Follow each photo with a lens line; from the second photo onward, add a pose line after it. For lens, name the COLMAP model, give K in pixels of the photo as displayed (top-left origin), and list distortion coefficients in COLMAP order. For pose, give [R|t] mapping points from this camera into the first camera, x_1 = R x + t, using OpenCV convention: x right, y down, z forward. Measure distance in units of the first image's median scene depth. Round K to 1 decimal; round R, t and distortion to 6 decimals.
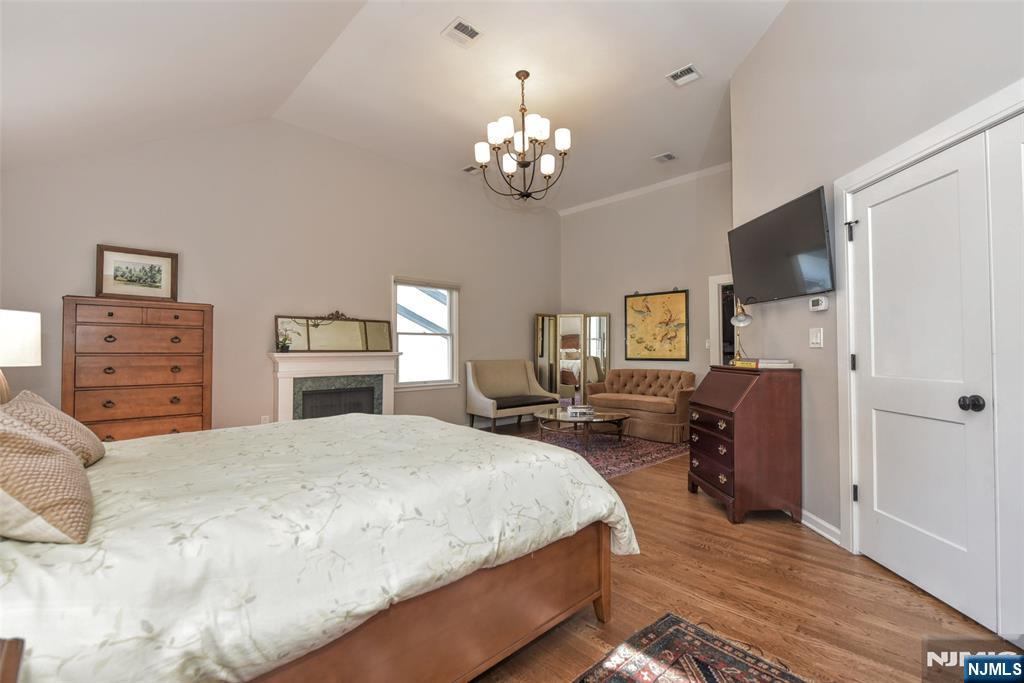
lens RADIAL K [[452.4, 0, 512.0], [0, 452.4, 341.5], [0, 0, 1]] dist [-0.010130, -0.000223]
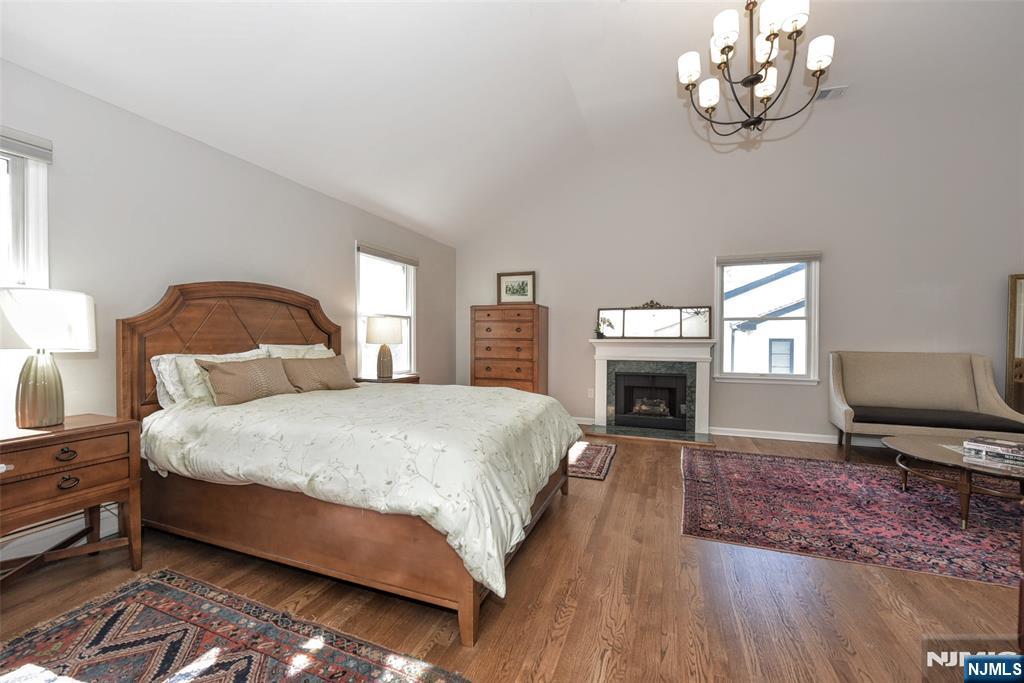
lens RADIAL K [[413.4, 0, 512.0], [0, 413.4, 341.5], [0, 0, 1]] dist [-0.007164, -0.000074]
pose [[0.428026, 0.011288, -0.903696, 0.451728], [0.013908, 0.999721, 0.019075, 0.008230], [0.903659, -0.020733, 0.427750, 0.353141]]
